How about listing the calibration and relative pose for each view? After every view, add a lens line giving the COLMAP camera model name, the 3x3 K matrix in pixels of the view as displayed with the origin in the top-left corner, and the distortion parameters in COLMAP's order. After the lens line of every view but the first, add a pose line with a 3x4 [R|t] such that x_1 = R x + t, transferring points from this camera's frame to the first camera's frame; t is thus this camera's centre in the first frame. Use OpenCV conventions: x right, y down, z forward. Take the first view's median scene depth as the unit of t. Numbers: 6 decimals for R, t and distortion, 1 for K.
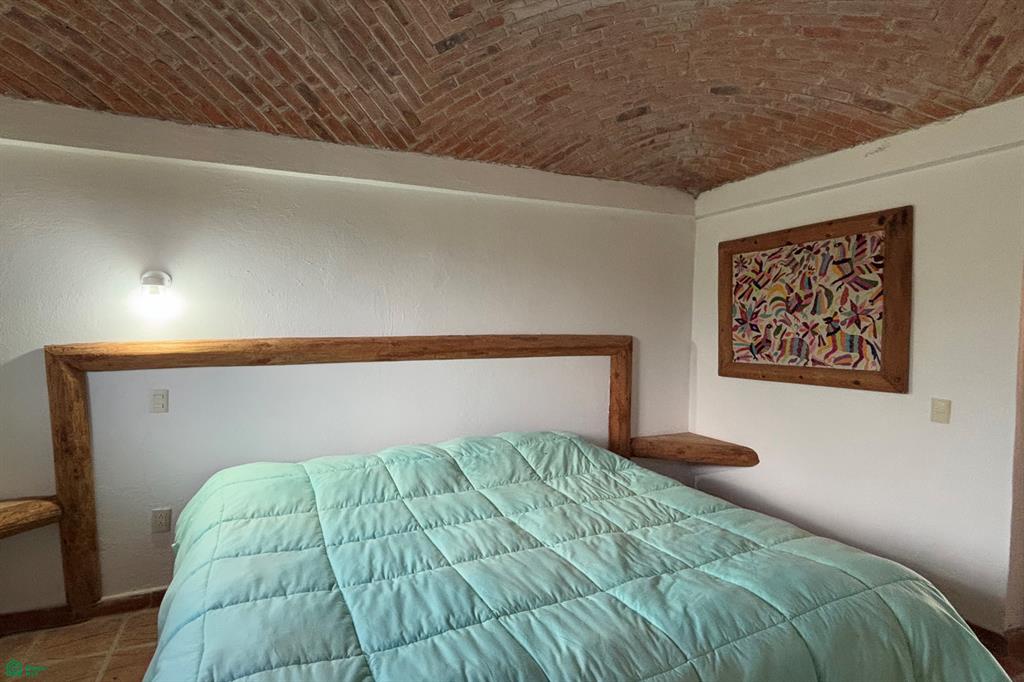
lens RADIAL K [[557.1, 0, 512.0], [0, 557.1, 341.0], [0, 0, 1]] dist [0.000458, 0.000205]
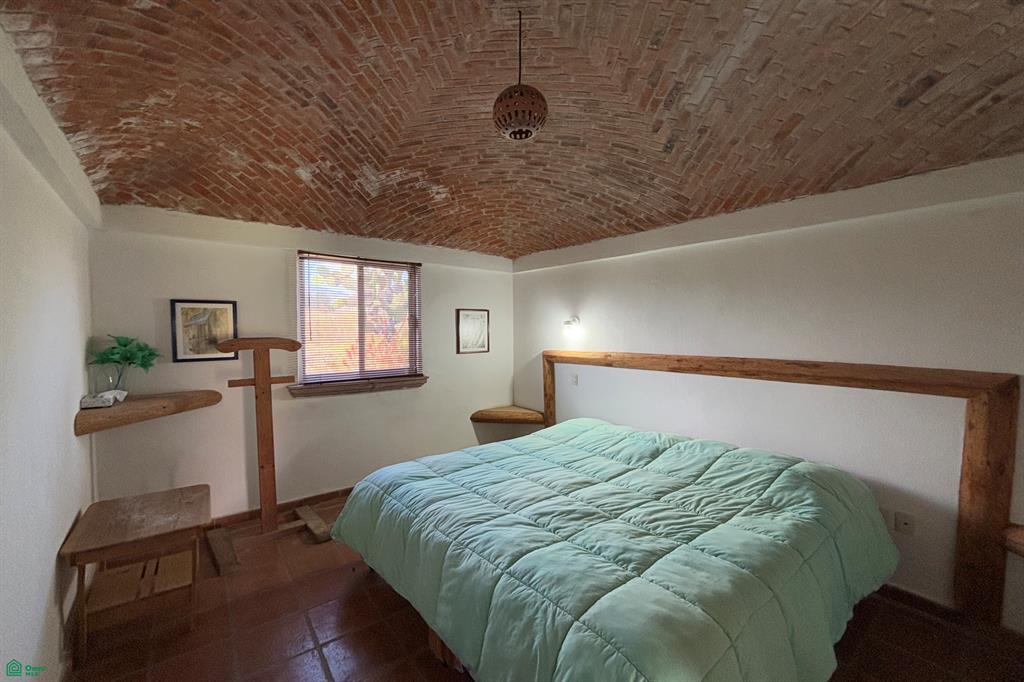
lens RADIAL K [[411.7, 0, 513.0], [0, 411.7, 327.6], [0, 0, 1]] dist [0.000135, -0.000736]
pose [[0.254951, -0.012755, -0.966870, 0.749156], [-0.046676, 0.998585, -0.025481, -0.034862], [0.965827, 0.051626, 0.253995, 0.373529]]
